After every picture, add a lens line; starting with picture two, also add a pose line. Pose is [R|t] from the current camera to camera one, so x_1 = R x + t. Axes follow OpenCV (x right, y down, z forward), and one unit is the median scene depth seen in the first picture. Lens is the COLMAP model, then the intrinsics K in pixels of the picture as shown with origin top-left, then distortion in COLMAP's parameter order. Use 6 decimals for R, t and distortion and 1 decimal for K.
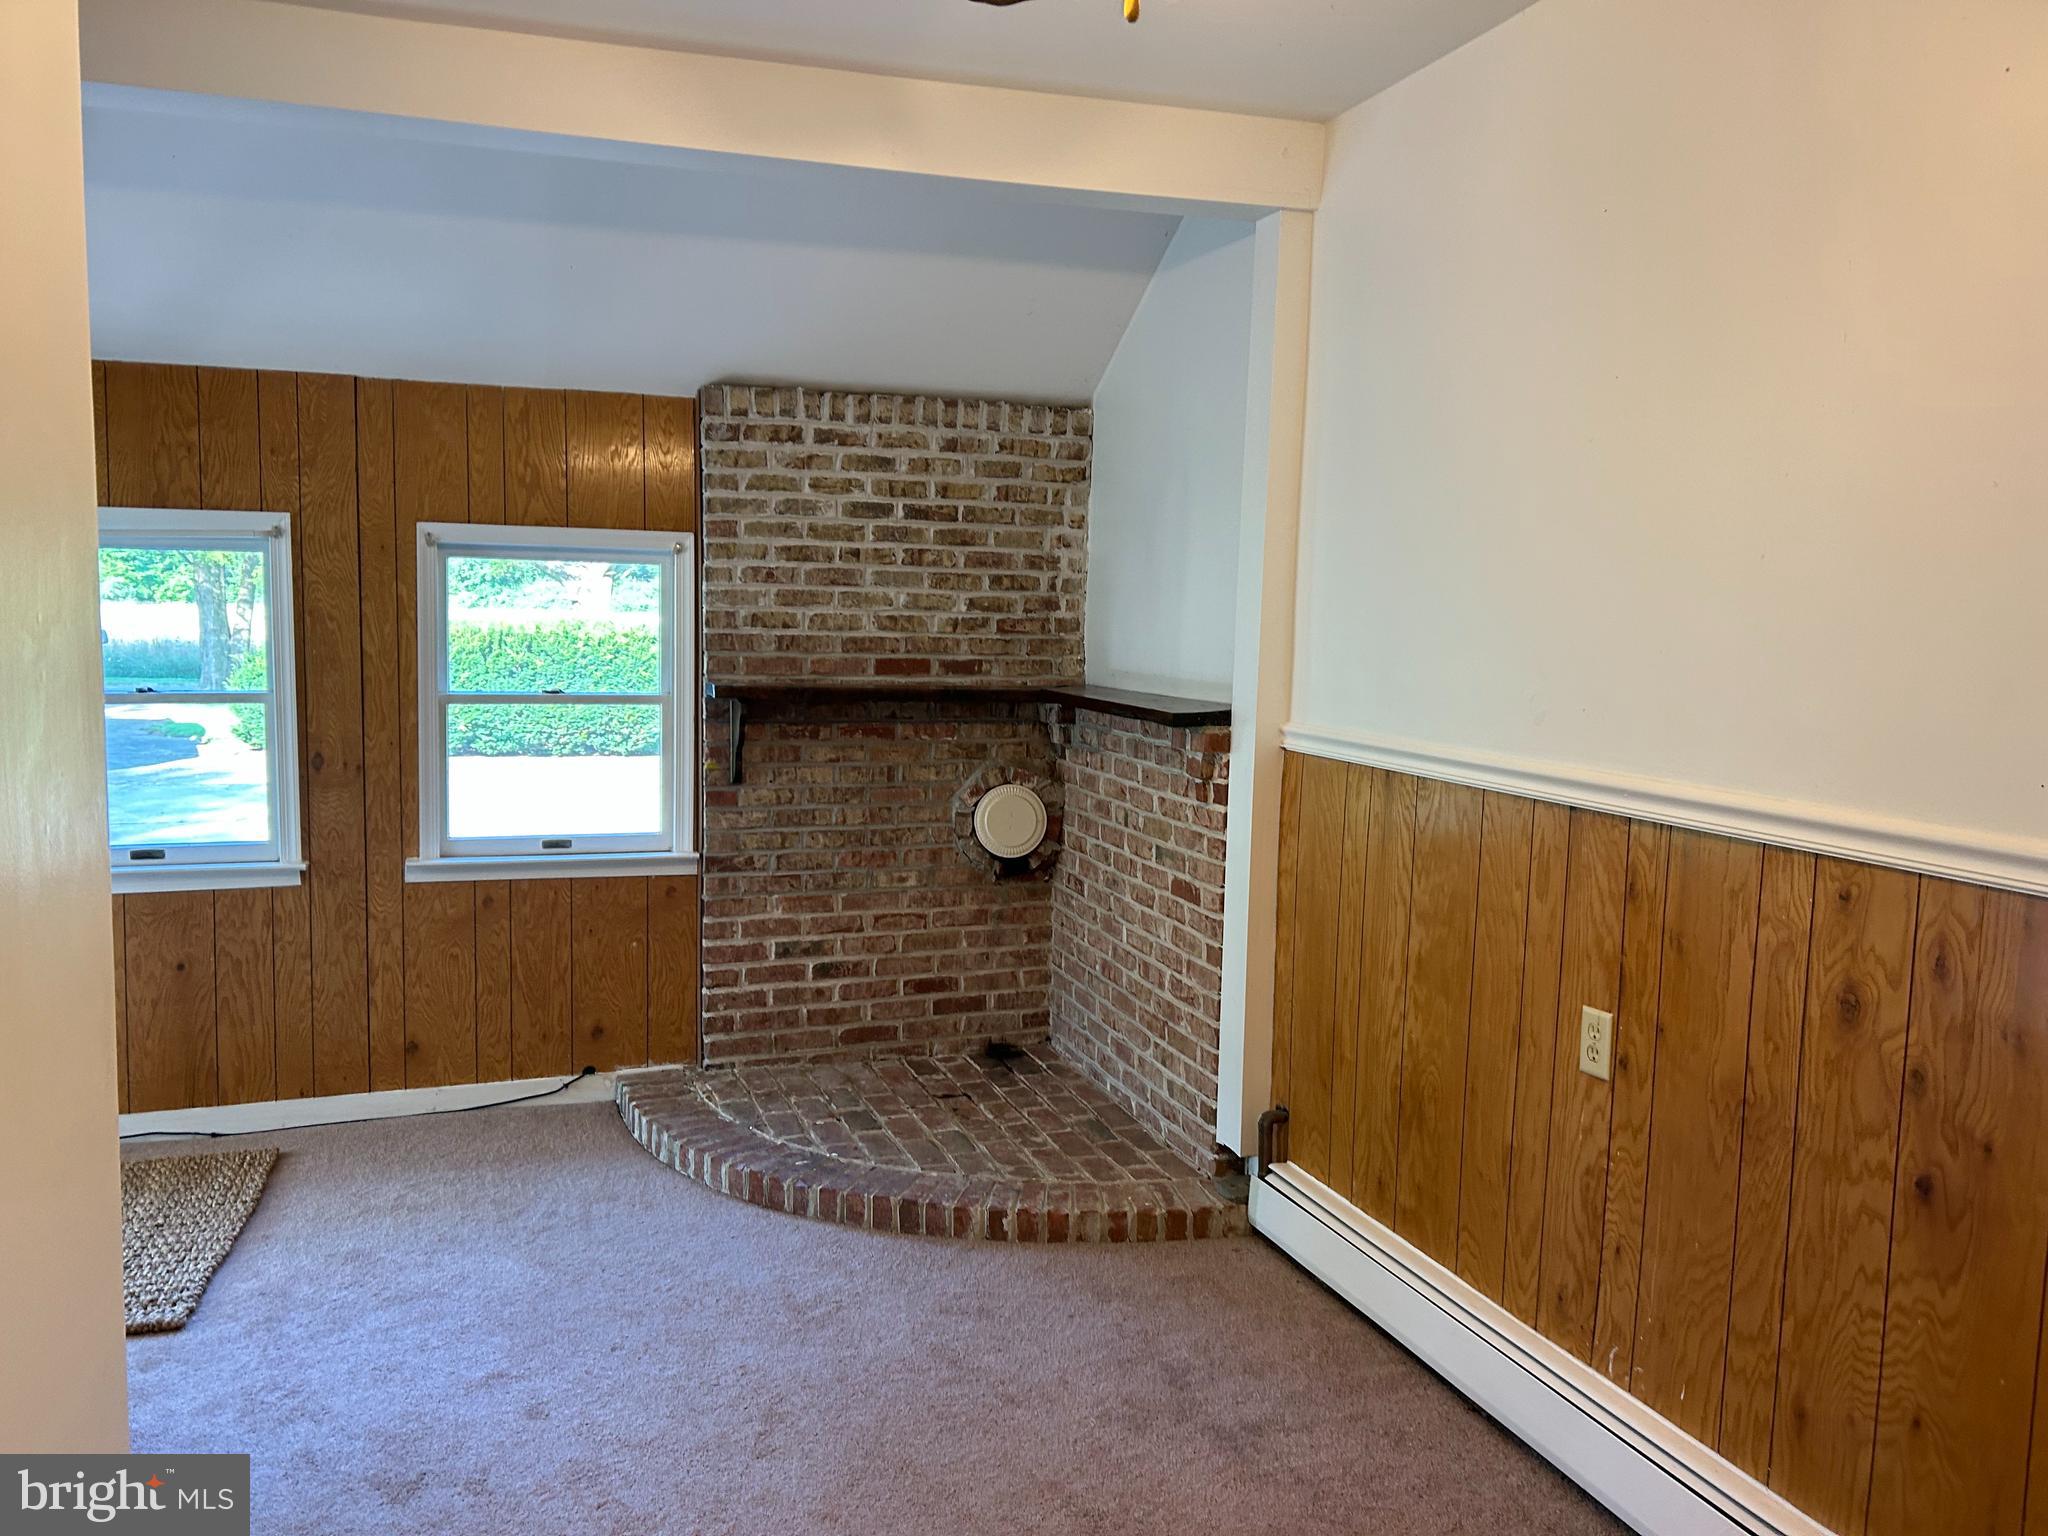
lens RADIAL K [[1543.8, 0, 1128.2], [0, 1543.8, 731.3], [0, 0, 1]] dist [0.065037, -0.071500]
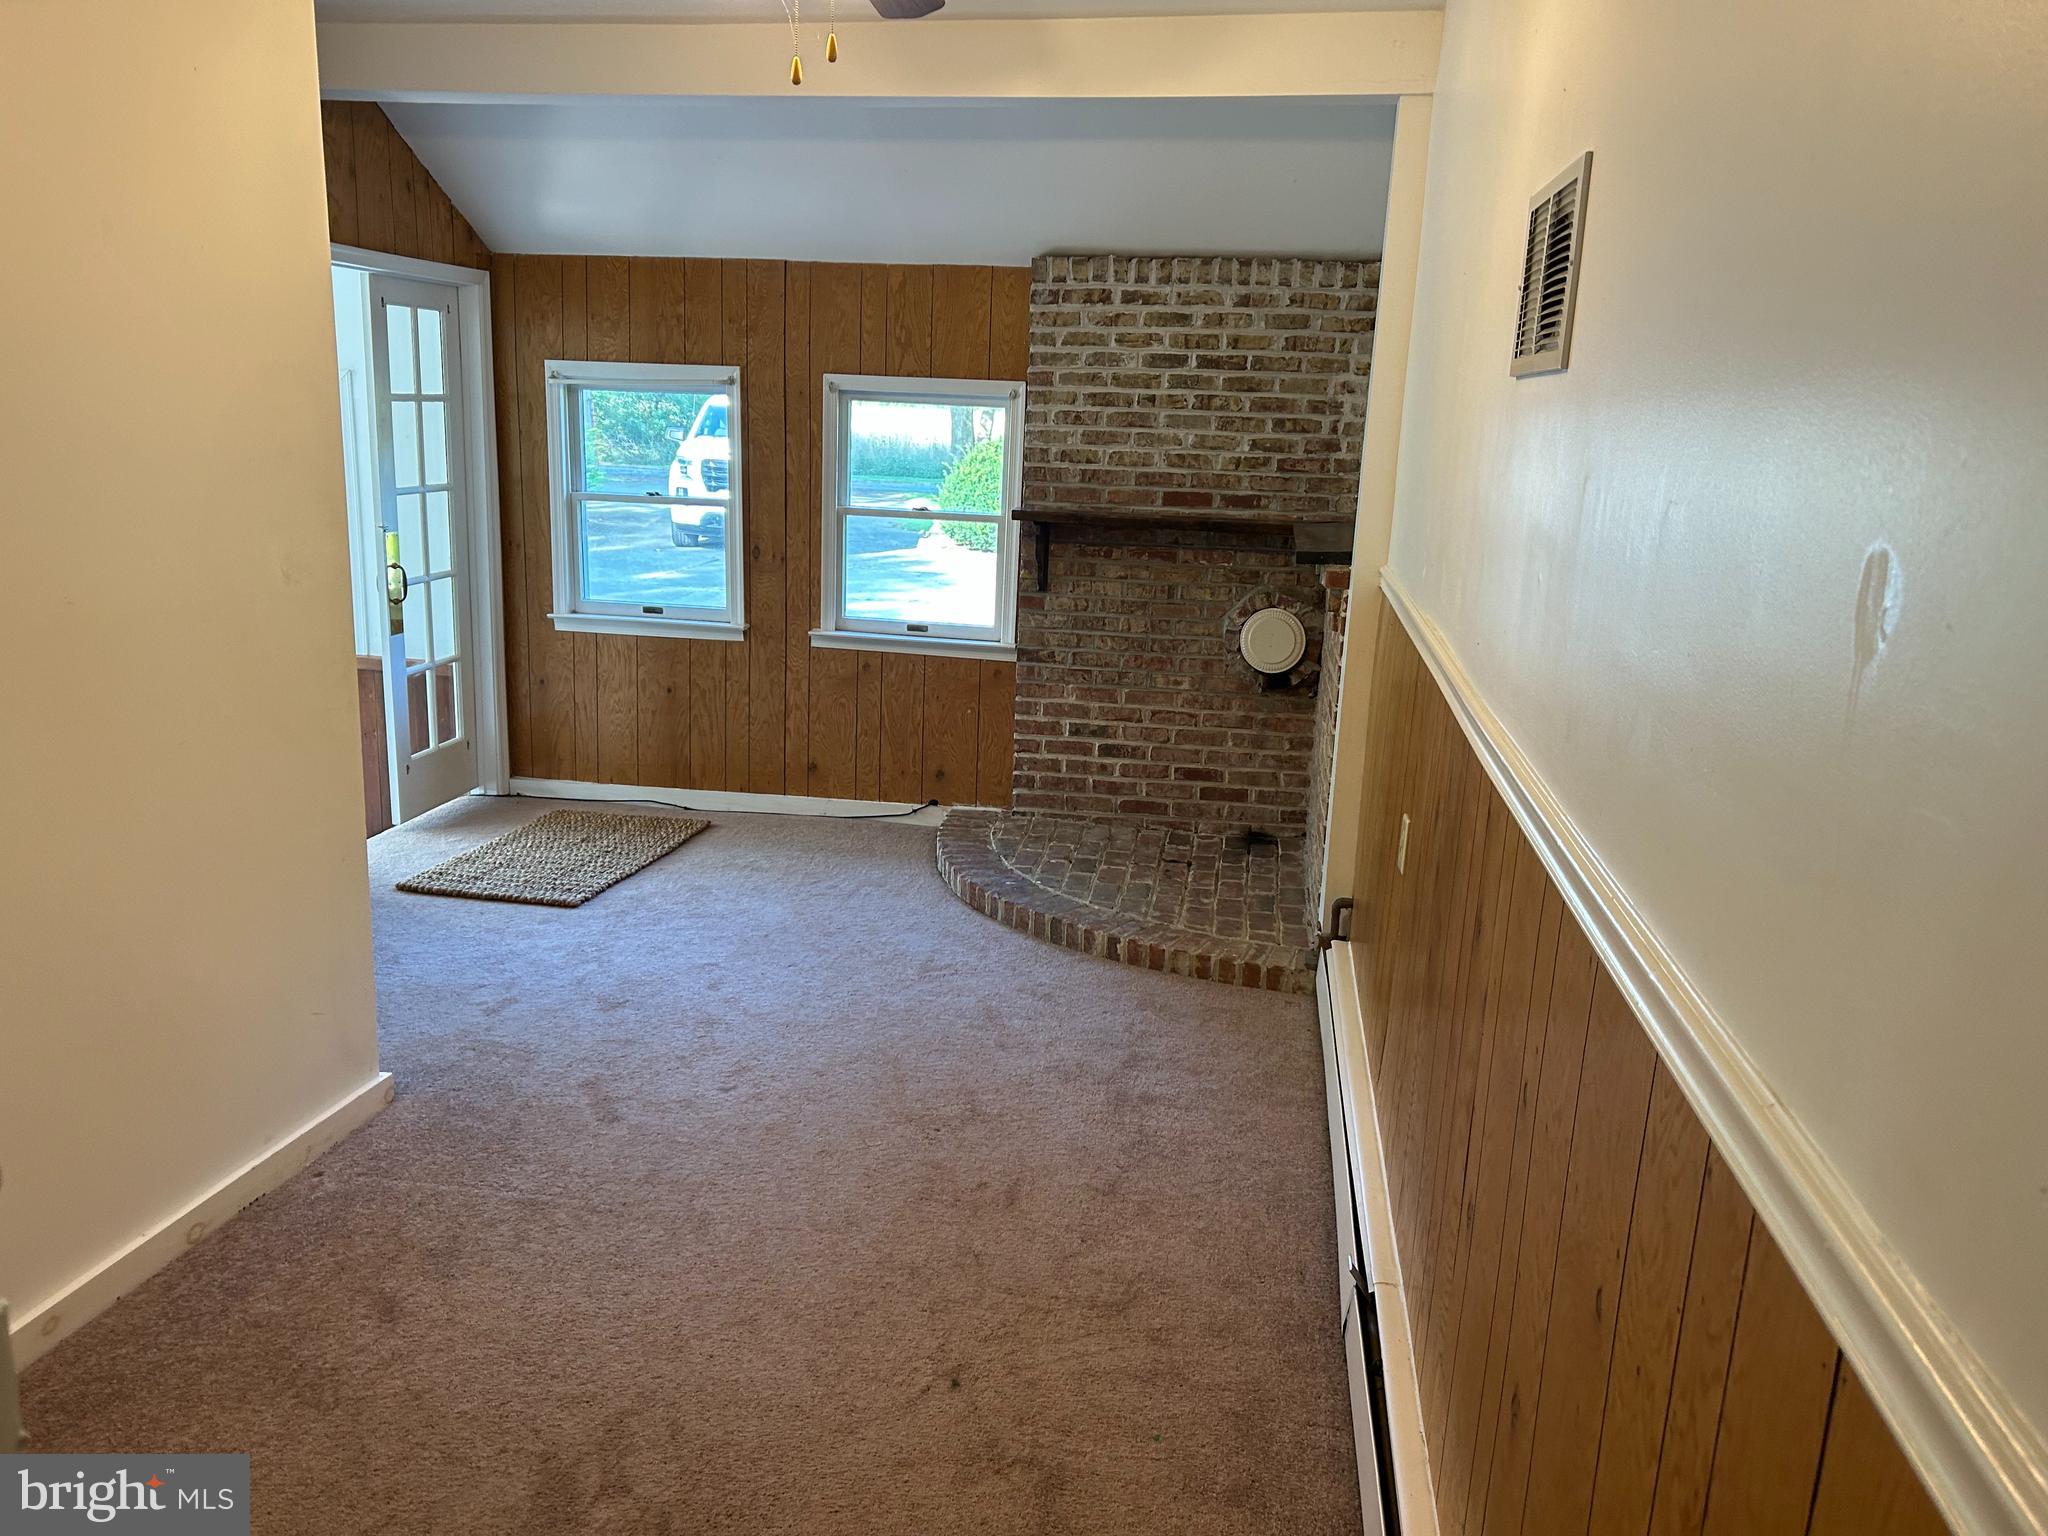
lens RADIAL K [[1543.8, 0, 1055.0], [0, 1543.8, 750.1], [0, 0, 1]] dist [0.065037, -0.071500]
pose [[0.888794, 0.113262, -0.444092, 0.320161], [-0.056490, 0.988667, 0.139093, -0.012401], [0.454813, -0.098538, 0.885119, -0.096512]]
